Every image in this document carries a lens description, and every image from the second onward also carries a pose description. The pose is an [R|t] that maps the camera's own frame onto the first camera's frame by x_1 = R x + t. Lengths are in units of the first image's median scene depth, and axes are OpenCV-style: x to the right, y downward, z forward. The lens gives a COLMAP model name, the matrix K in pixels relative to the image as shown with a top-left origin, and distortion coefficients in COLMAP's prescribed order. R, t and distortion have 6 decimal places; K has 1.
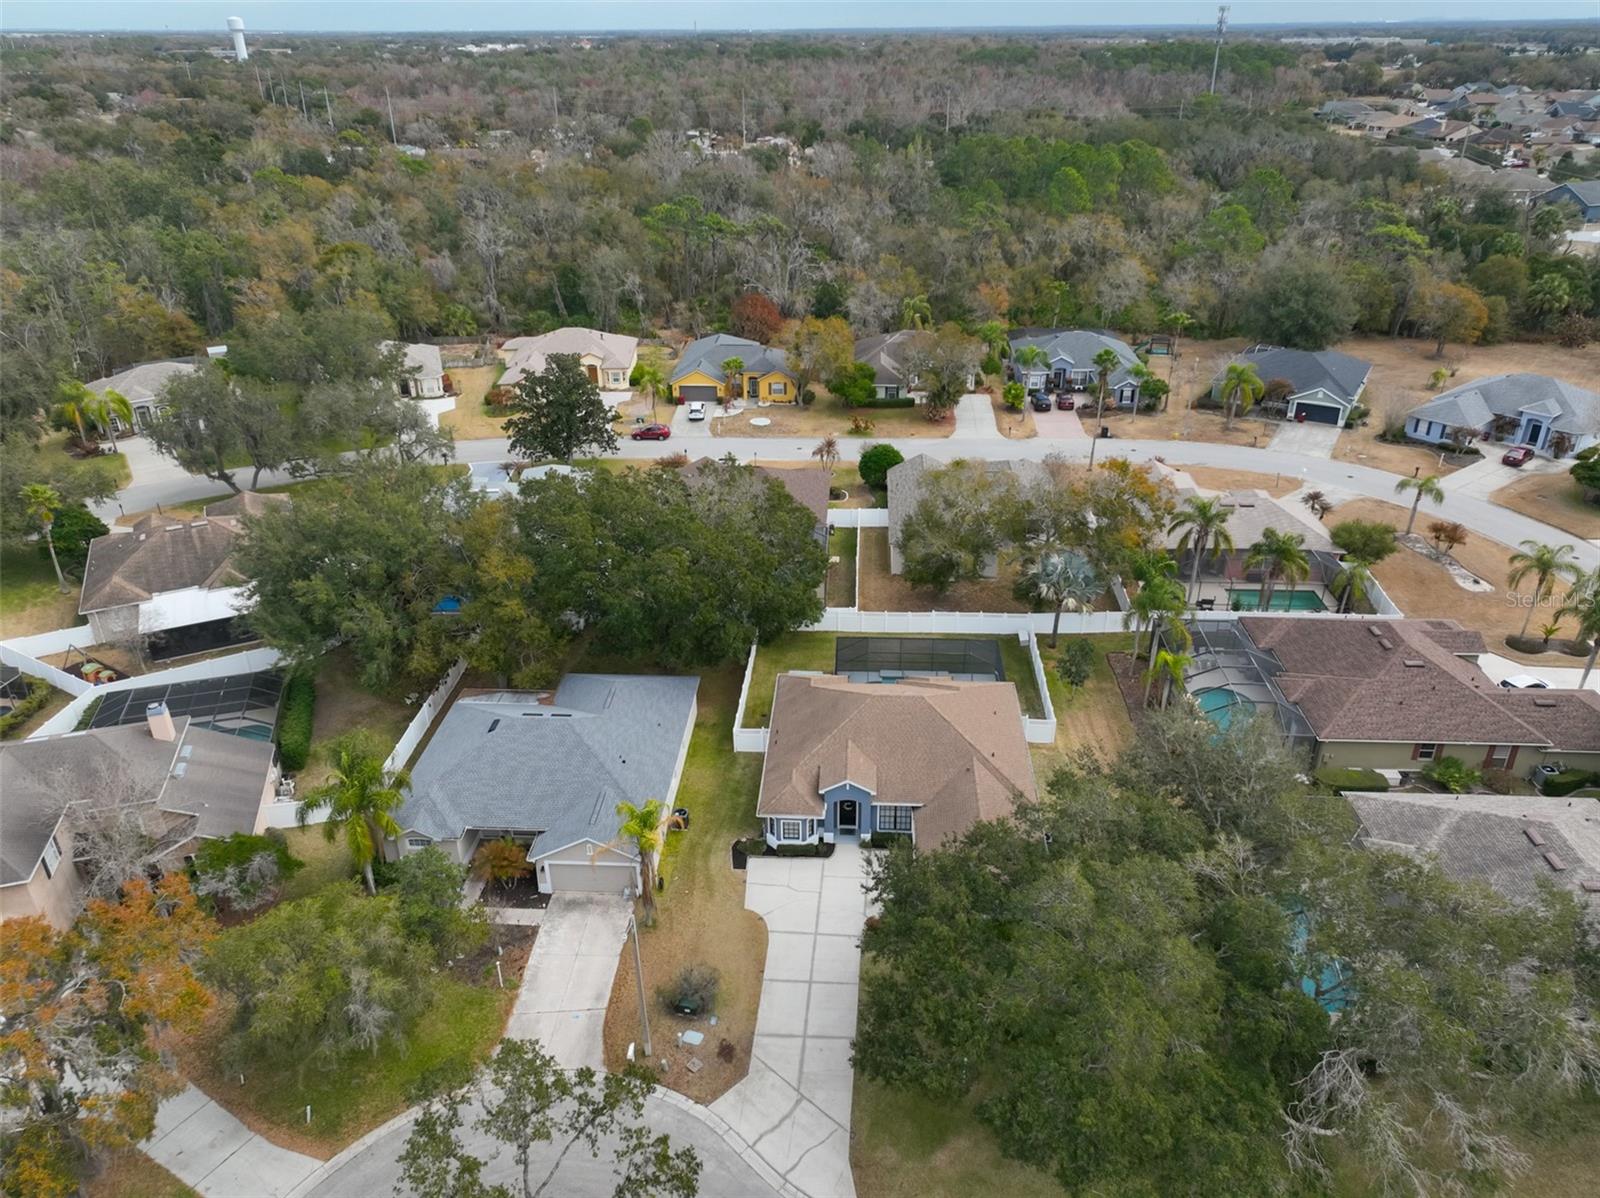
lens RADIAL K [[1114.2, 0, 805.9], [0, 1114.2, 599.2], [0, 0, 1]] dist [0.005405, 0.007256]
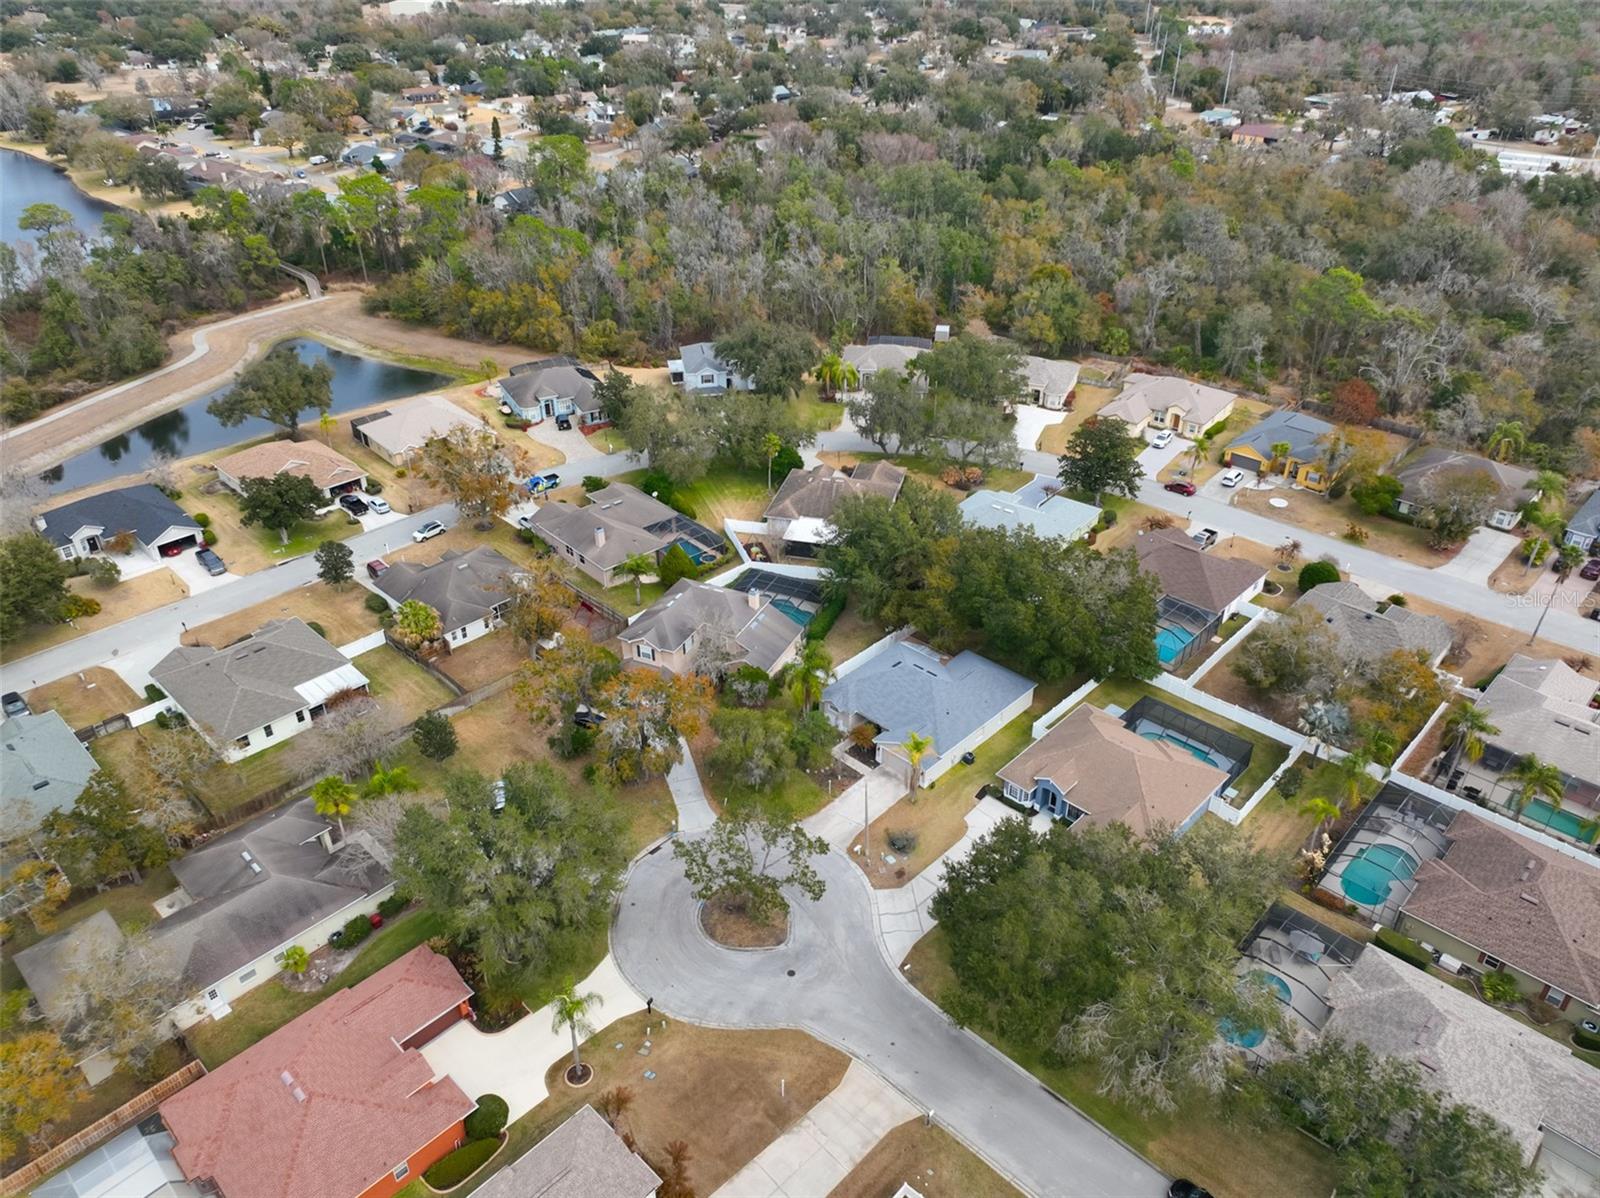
lens RADIAL K [[1114.2, 0, 805.9], [0, 1114.2, 599.2], [0, 0, 1]] dist [0.005405, 0.007256]
pose [[0.756661, 0.343458, -0.556328, 0.508521], [-0.295805, 0.938673, 0.177181, -0.231592], [0.583064, 0.030498, 0.811853, -0.466766]]
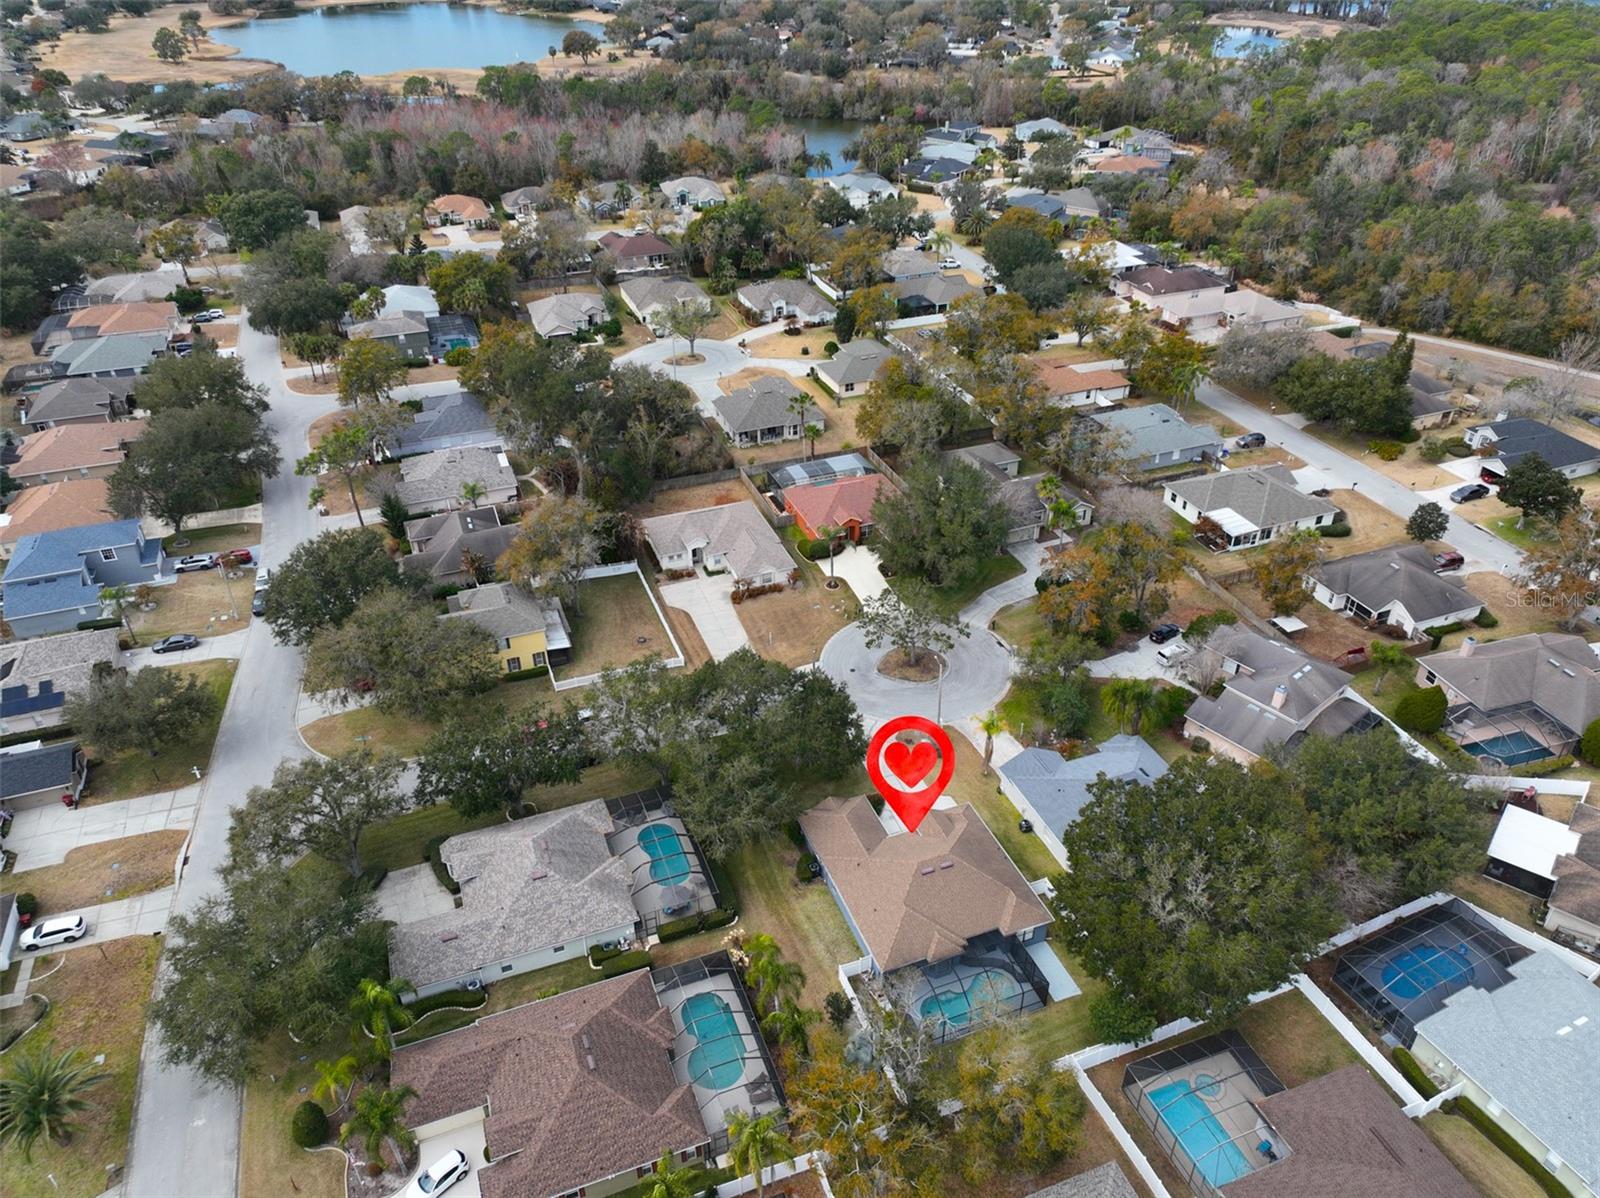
lens RADIAL K [[1114.2, 0, 805.9], [0, 1114.2, 599.2], [0, 0, 1]] dist [0.005405, 0.007256]
pose [[-0.913931, 0.233043, -0.332297, 0.592174], [-0.170074, 0.523486, 0.834888, -1.184317], [0.368517, 0.819545, -0.438795, 1.230192]]
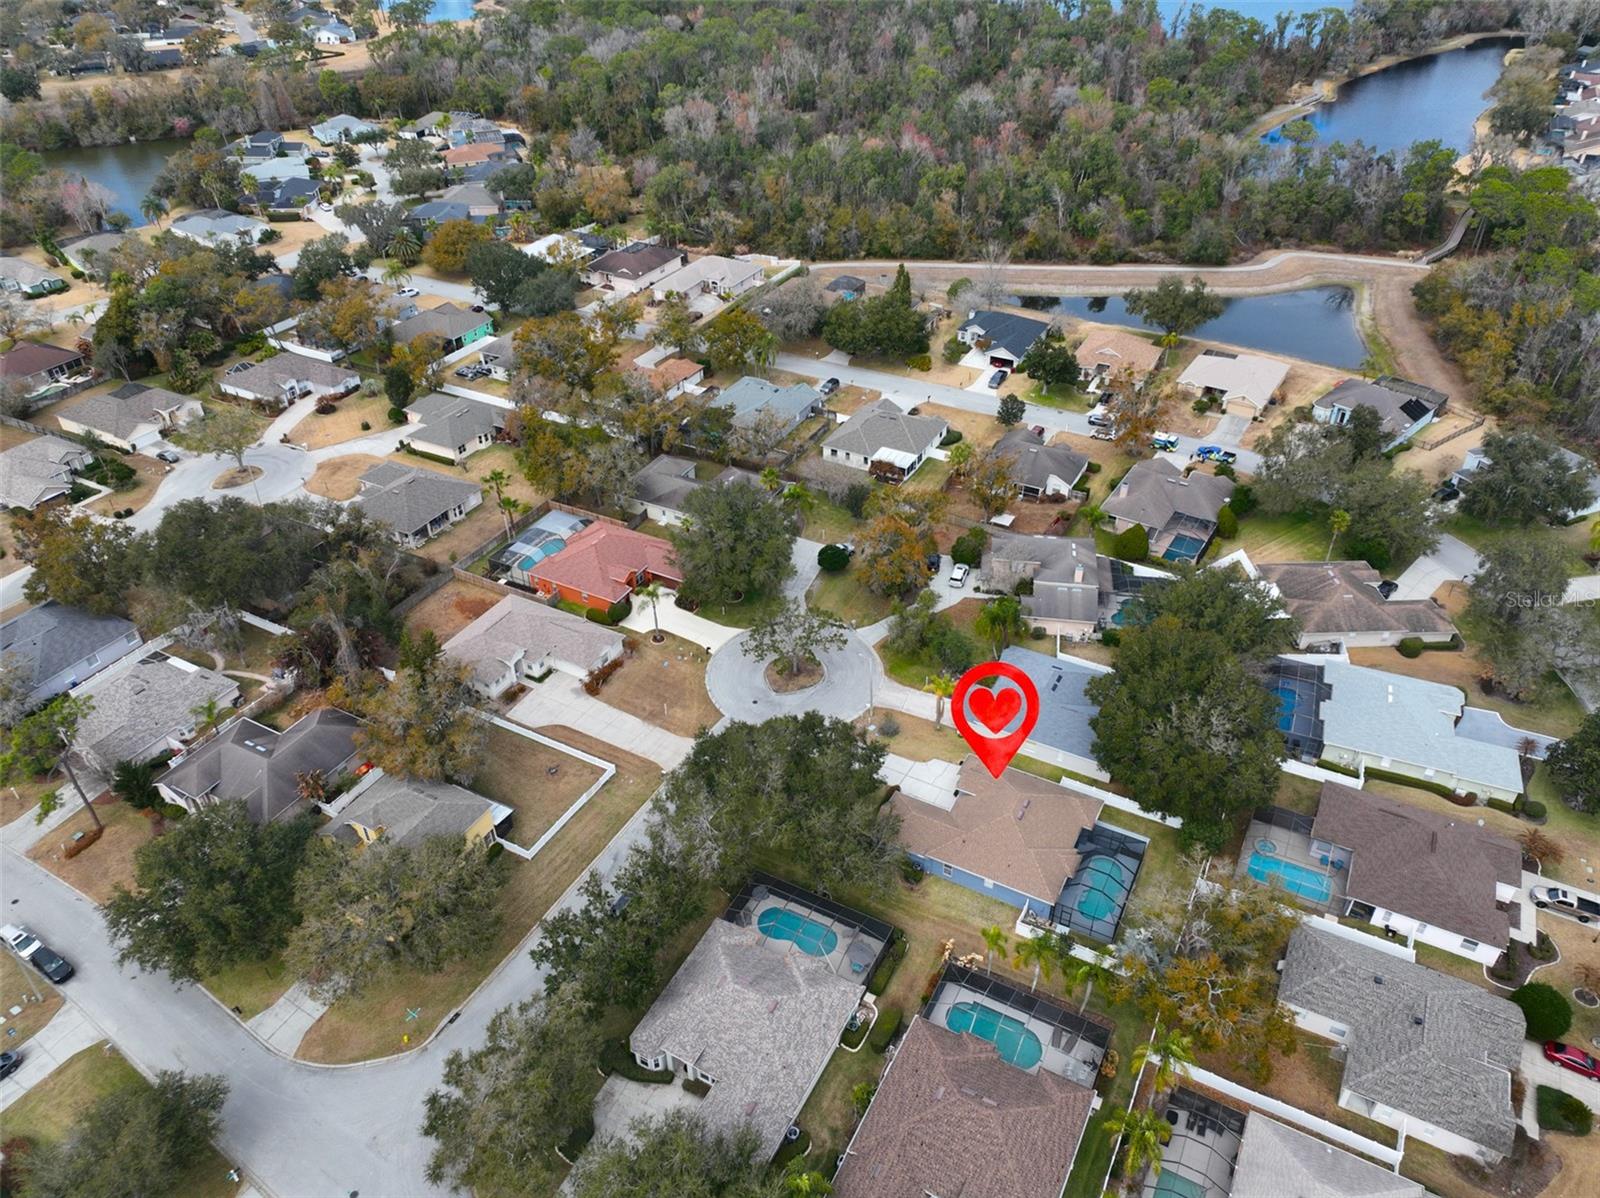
lens RADIAL K [[1114.2, 0, 805.9], [0, 1114.2, 599.2], [0, 0, 1]] dist [0.005405, 0.007256]
pose [[-0.424143, 0.536462, -0.729597, 1.213348], [-0.400192, 0.611687, 0.682412, -1.067322], [0.812373, 0.581418, -0.044755, 0.606075]]
